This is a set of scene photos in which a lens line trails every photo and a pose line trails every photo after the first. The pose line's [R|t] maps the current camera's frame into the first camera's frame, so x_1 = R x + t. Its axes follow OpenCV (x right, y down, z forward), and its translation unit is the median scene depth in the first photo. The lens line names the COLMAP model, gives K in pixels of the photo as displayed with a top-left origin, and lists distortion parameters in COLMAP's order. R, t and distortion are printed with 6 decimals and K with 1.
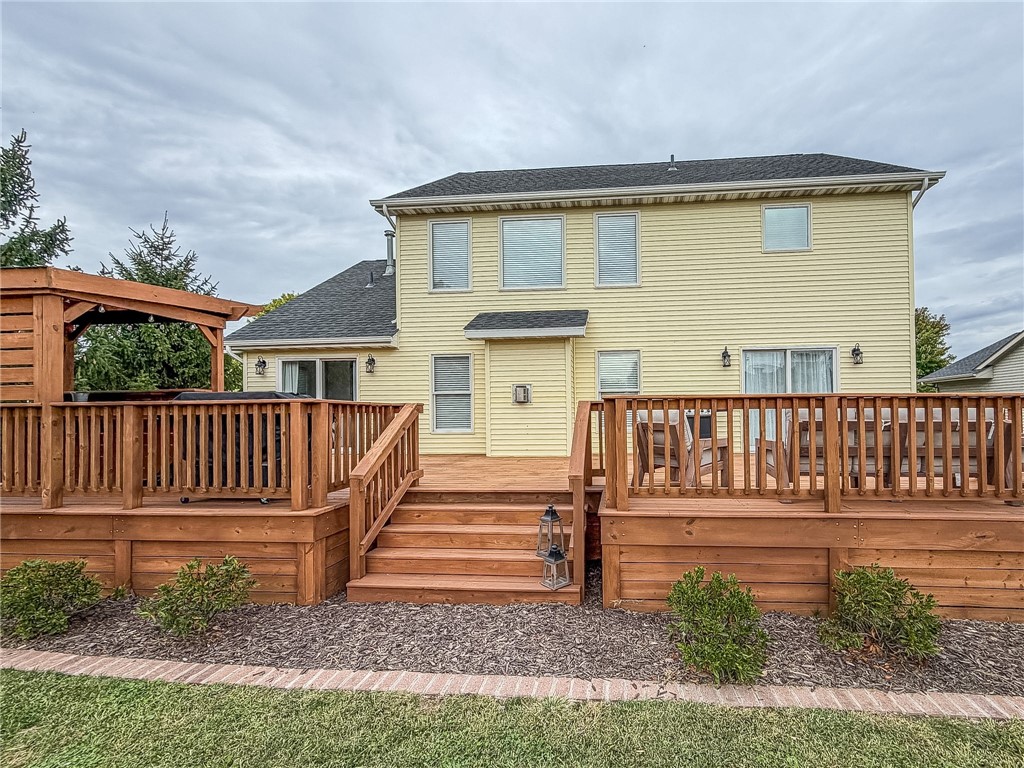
lens RADIAL K [[408.7, 0, 556.1], [0, 408.7, 398.3], [0, 0, 1]] dist [0.002700, -0.001233]
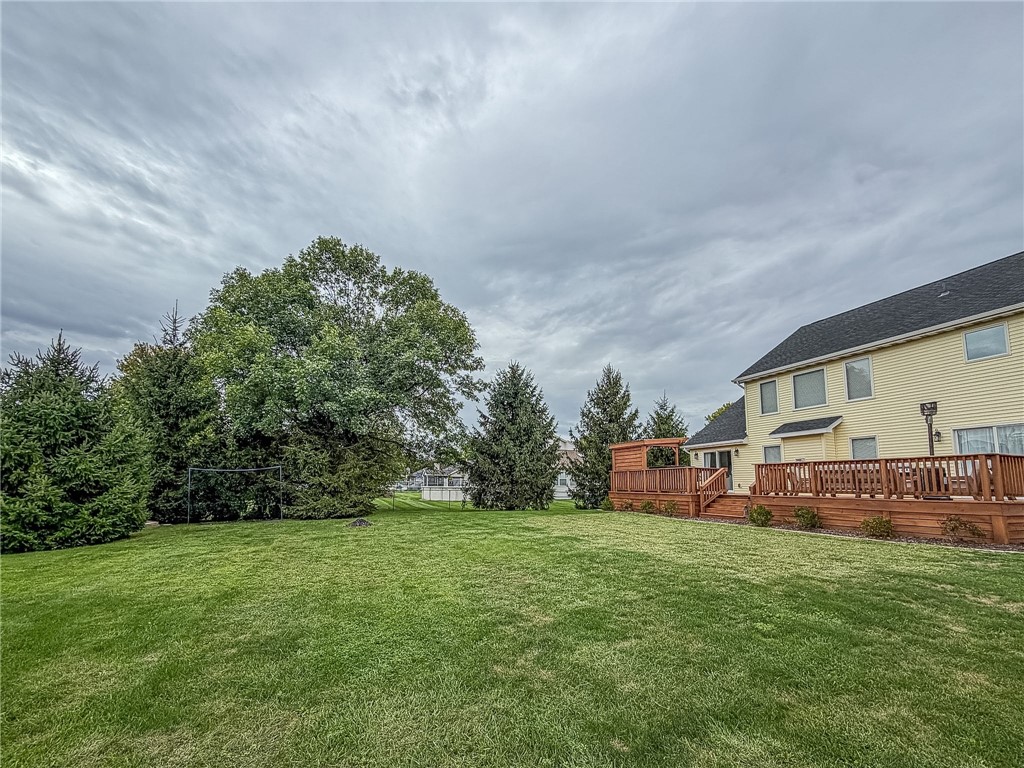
lens RADIAL K [[421.2, 0, 527.5], [0, 421.2, 422.2], [0, 0, 1]] dist [-0.000244, 0.000460]
pose [[0.460826, -0.118117, -0.879595, 0.197895], [0.005585, 0.991470, -0.130214, 0.008580], [0.887473, 0.055094, 0.457555, -0.198960]]
